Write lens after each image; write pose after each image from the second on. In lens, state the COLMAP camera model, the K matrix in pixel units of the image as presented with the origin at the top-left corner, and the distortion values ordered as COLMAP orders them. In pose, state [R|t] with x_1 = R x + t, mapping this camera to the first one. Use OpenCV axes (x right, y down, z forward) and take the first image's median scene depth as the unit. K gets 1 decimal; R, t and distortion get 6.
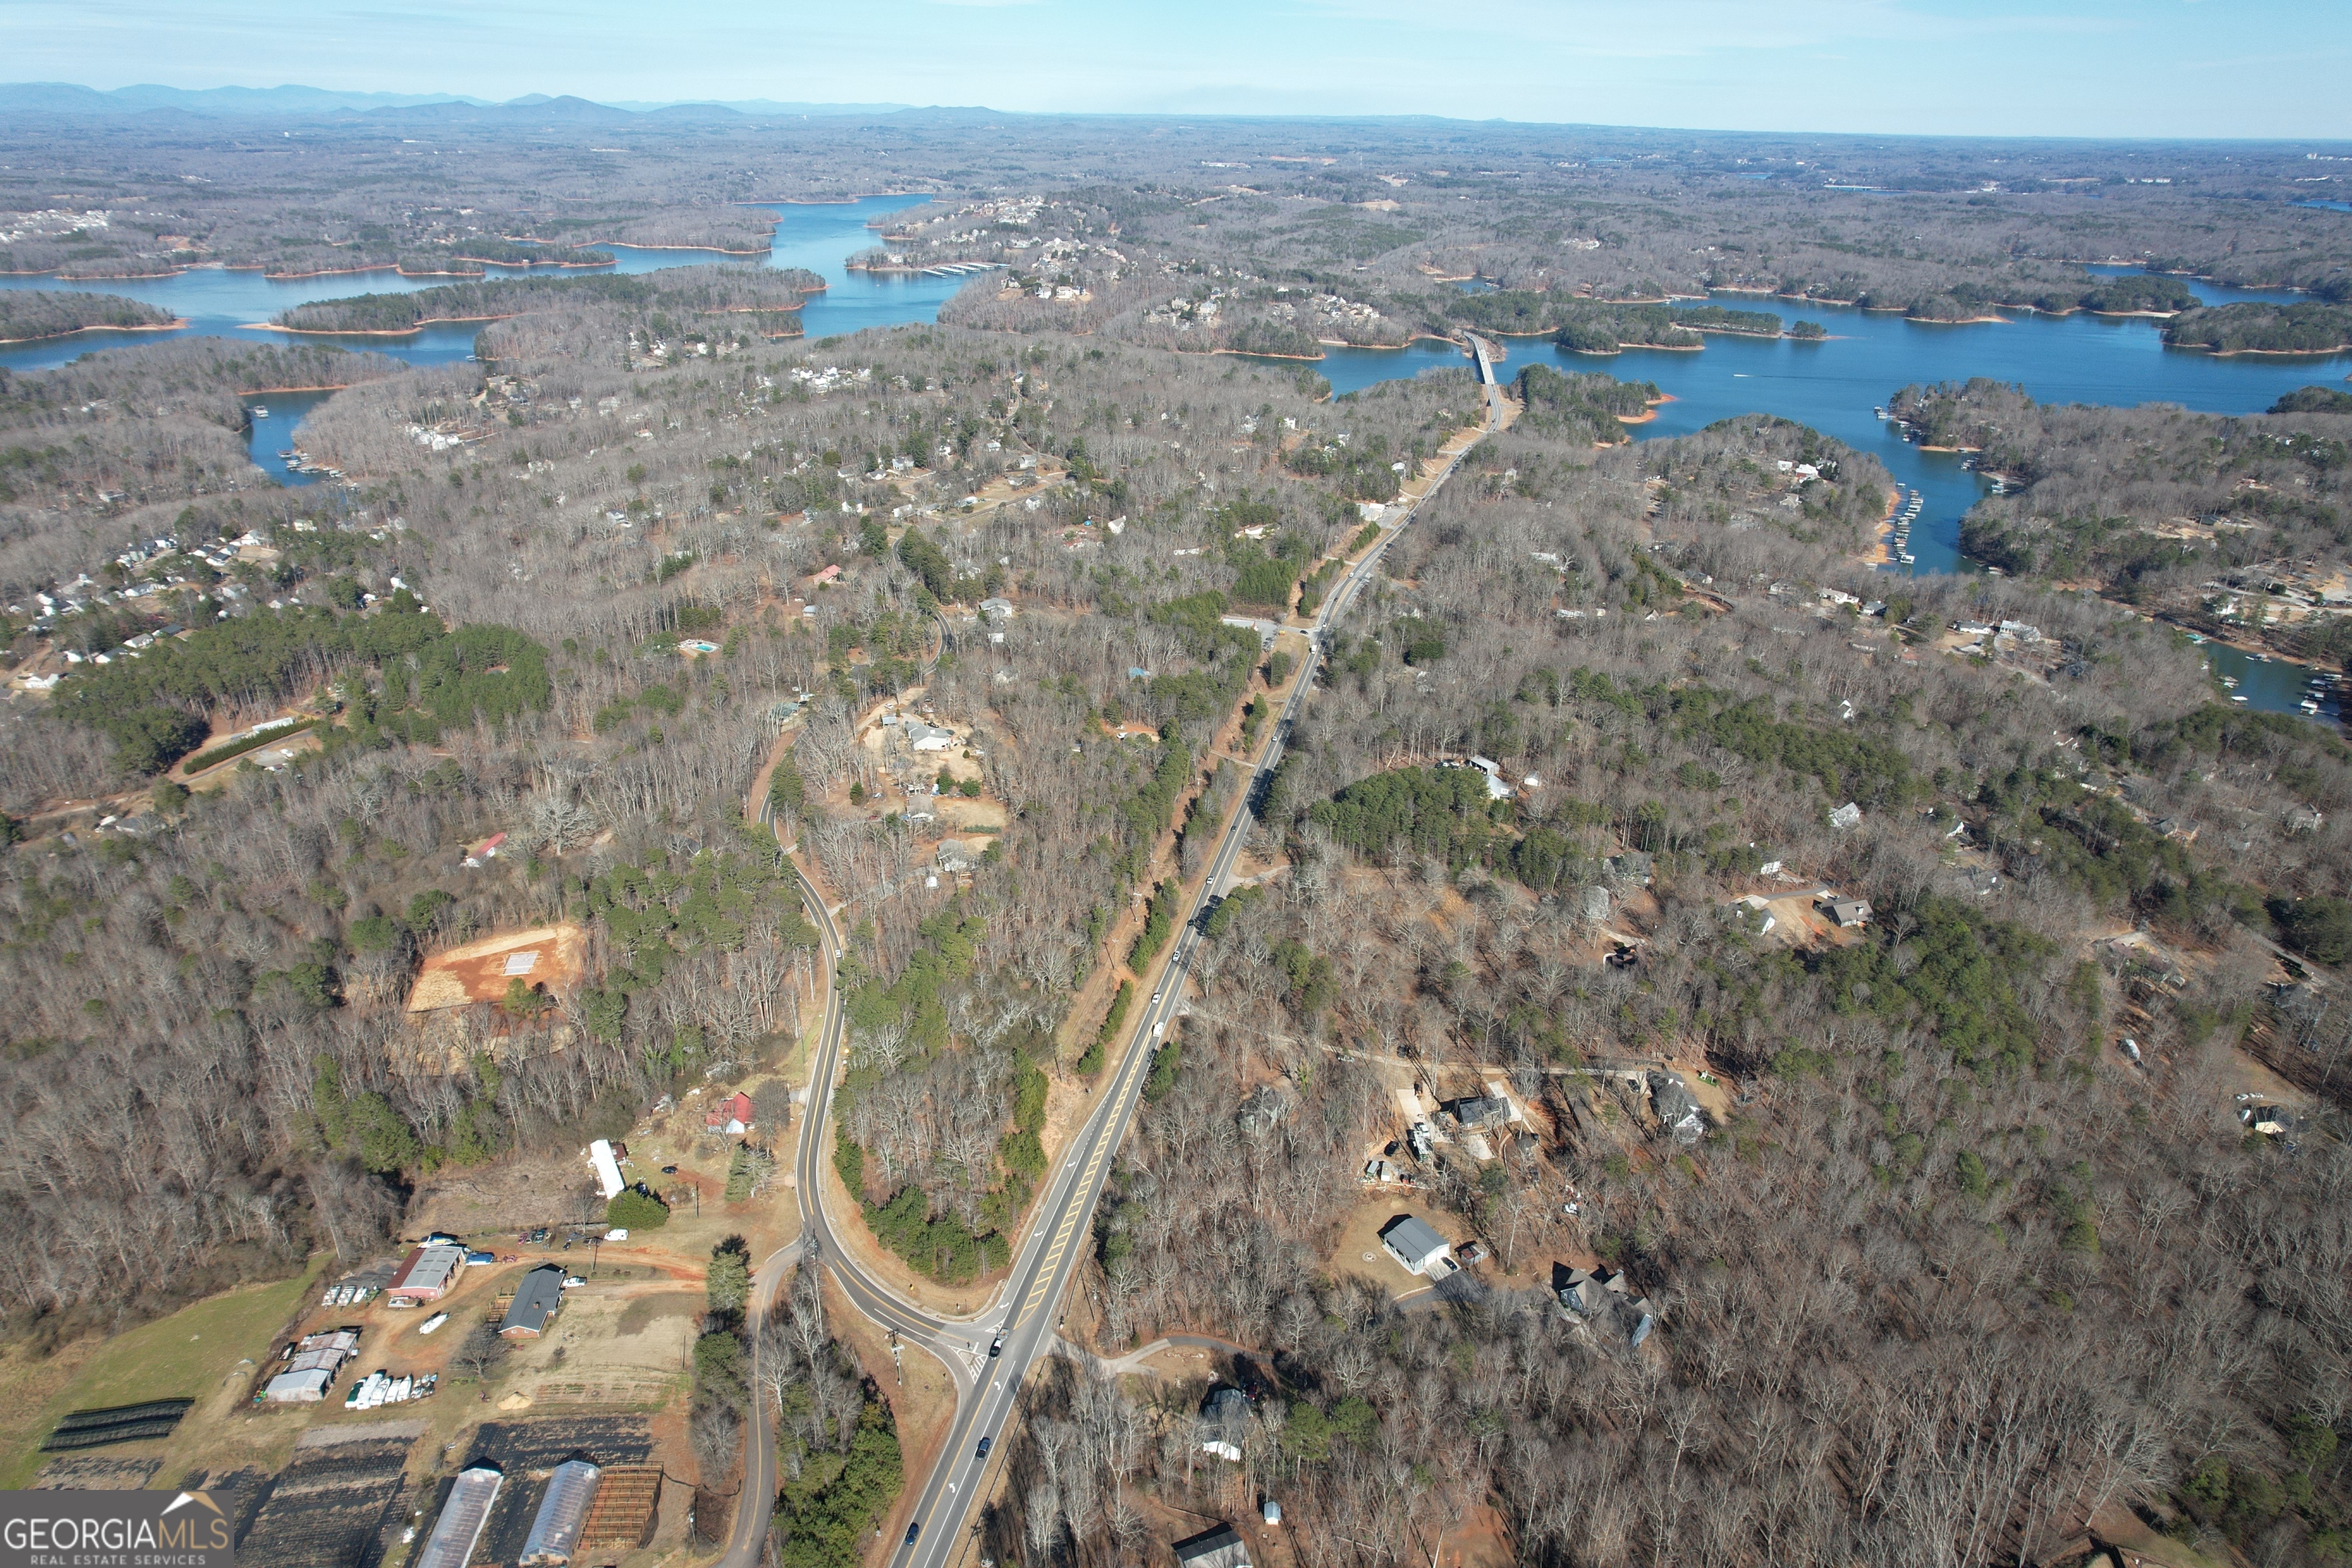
lens RADIAL K [[1498.5, 0, 1176.0], [0, 1498.5, 784.0], [0, 0, 1]] dist [-0.088868, 0.081275]
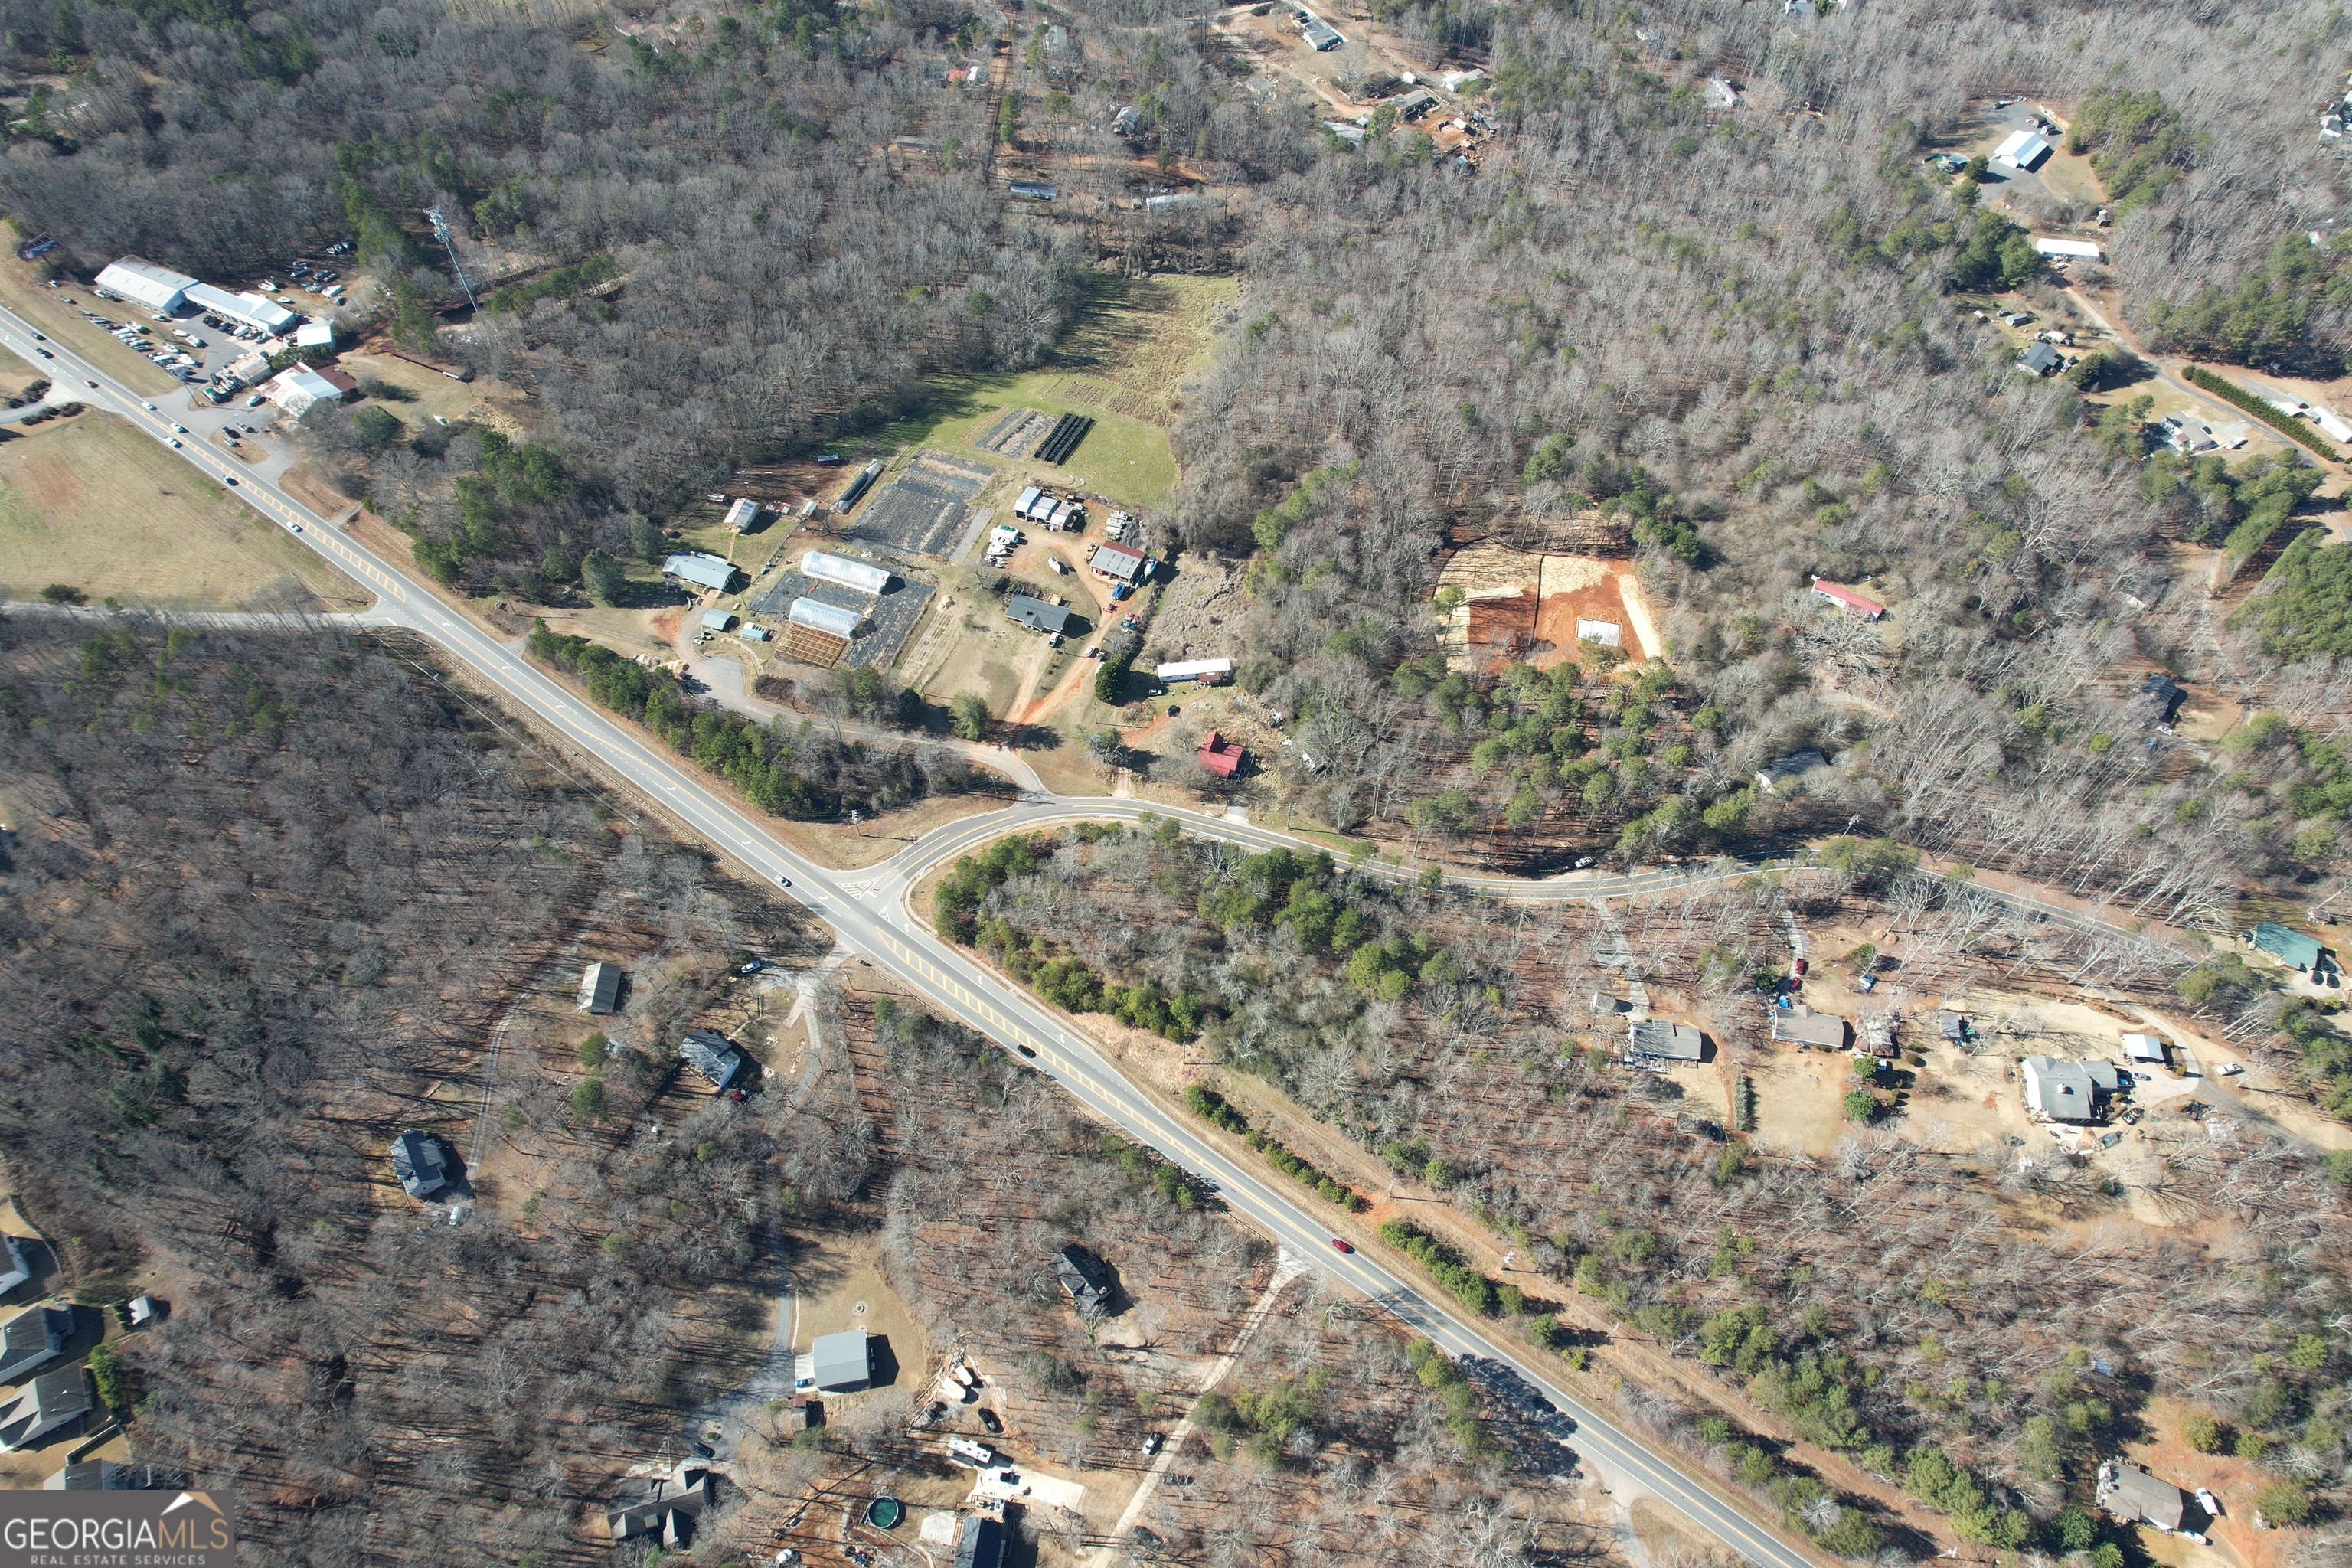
lens RADIAL K [[1498.5, 0, 1176.0], [0, 1498.5, 784.0], [0, 0, 1]] dist [-0.088868, 0.081275]
pose [[-0.390597, 0.760900, -0.518136, 0.215284], [-0.394313, 0.370309, 0.841064, -0.505429], [0.831836, 0.532825, 0.155391, 0.641012]]
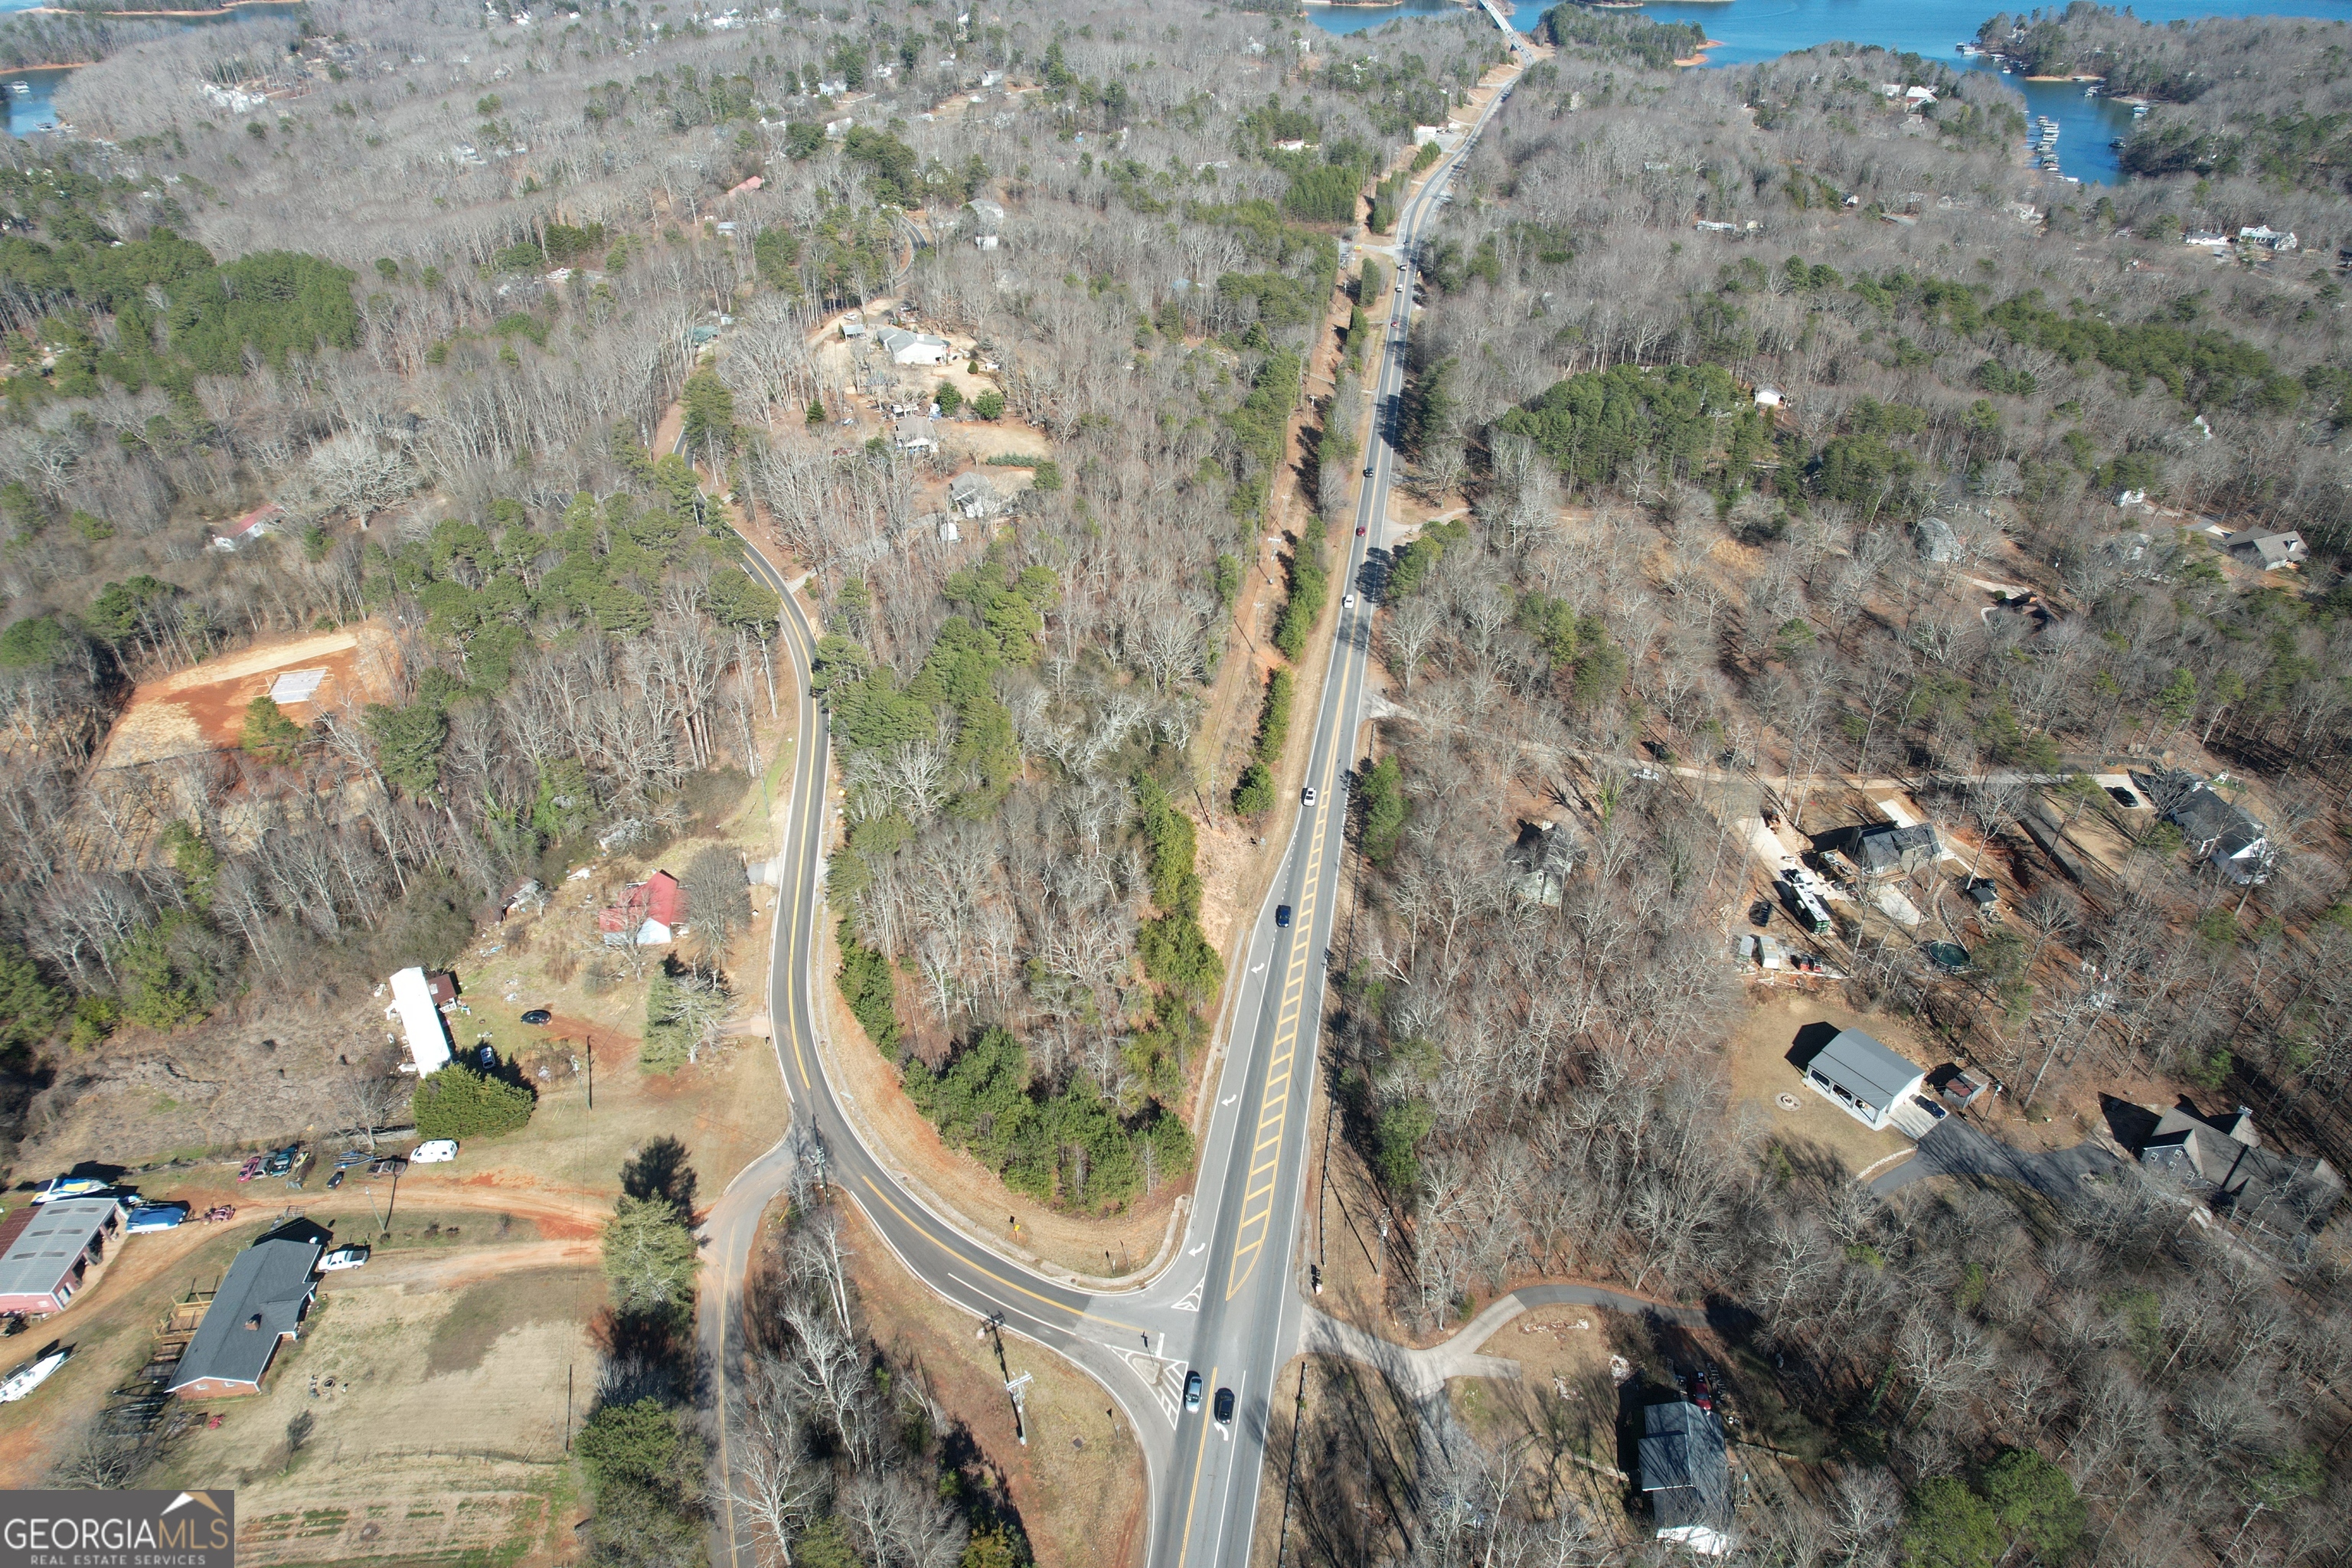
lens RADIAL K [[1498.5, 0, 1176.0], [0, 1498.5, 784.0], [0, 0, 1]] dist [-0.088868, 0.081275]
pose [[0.998565, -0.041587, 0.033747, -0.092054], [0.035900, 0.987346, 0.154462, 0.075850], [-0.039744, -0.153029, 0.987422, 0.351278]]
